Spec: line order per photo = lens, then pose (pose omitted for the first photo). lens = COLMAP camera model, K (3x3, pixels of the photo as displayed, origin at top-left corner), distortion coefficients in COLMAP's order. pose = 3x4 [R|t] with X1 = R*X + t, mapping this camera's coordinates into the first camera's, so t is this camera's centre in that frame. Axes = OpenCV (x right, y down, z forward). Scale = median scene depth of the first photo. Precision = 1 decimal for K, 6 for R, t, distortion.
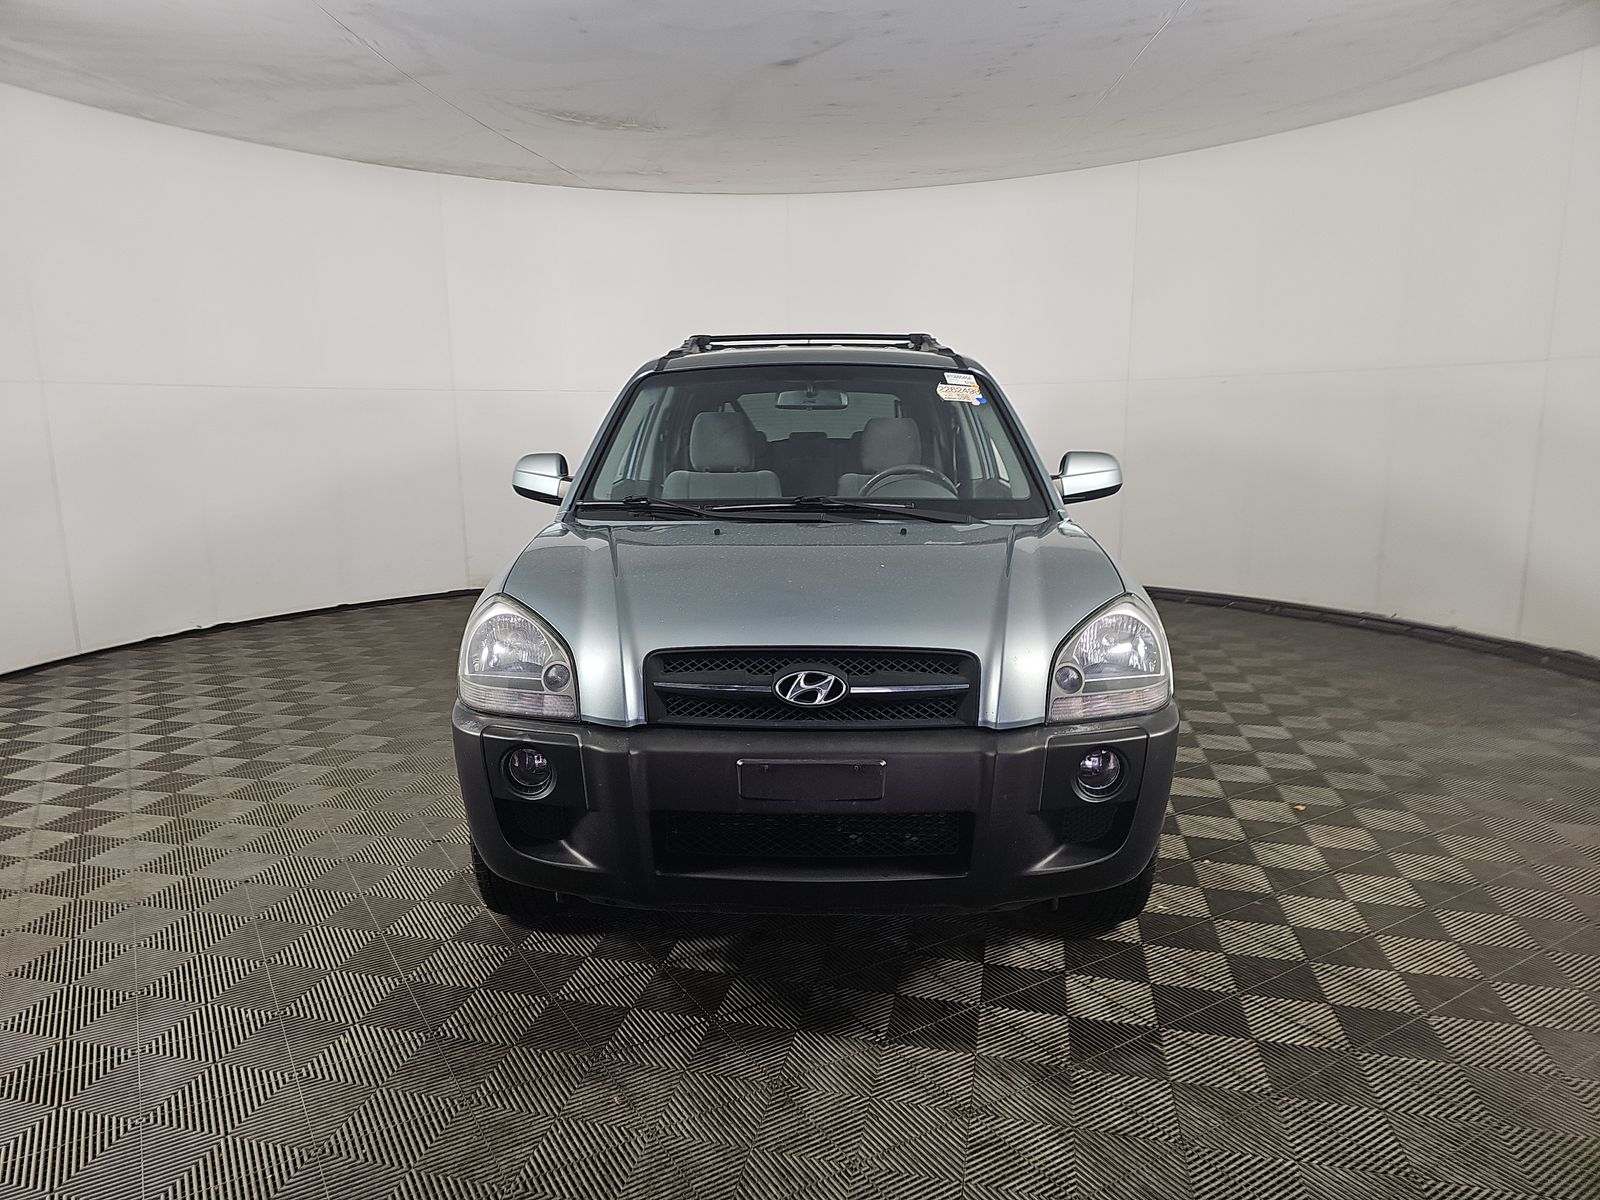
lens RADIAL K [[1070.3, 0, 805.7], [0, 1070.3, 606.8], [0, 0, 1]] dist [-0.003874, -0.007113]
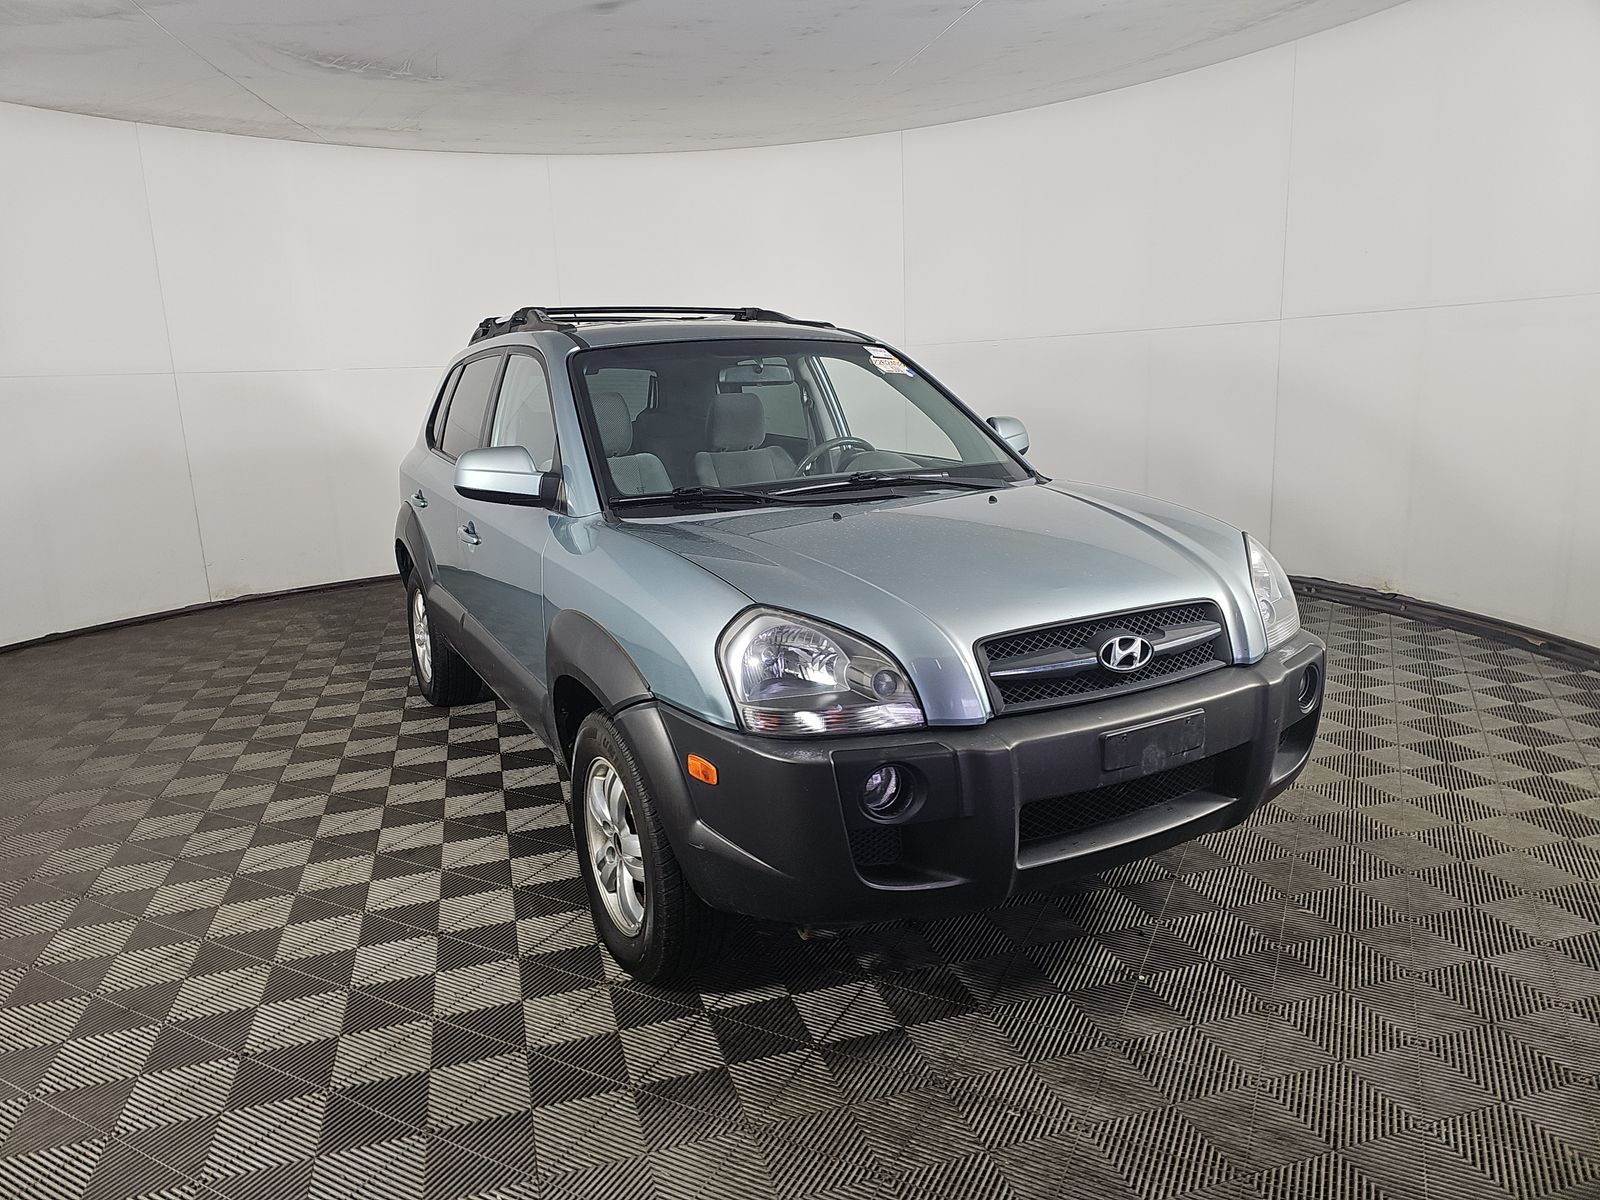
lens RADIAL K [[1103.6, 0, 800.0], [0, 1103.6, 600.0], [0, 0, 1]] dist [-0.001089, -0.002690]
pose [[0.921543, -0.131054, 0.365491, -0.313731], [0.127901, 0.991240, 0.032942, -0.021944], [-0.366606, 0.016389, 0.930232, 0.074943]]
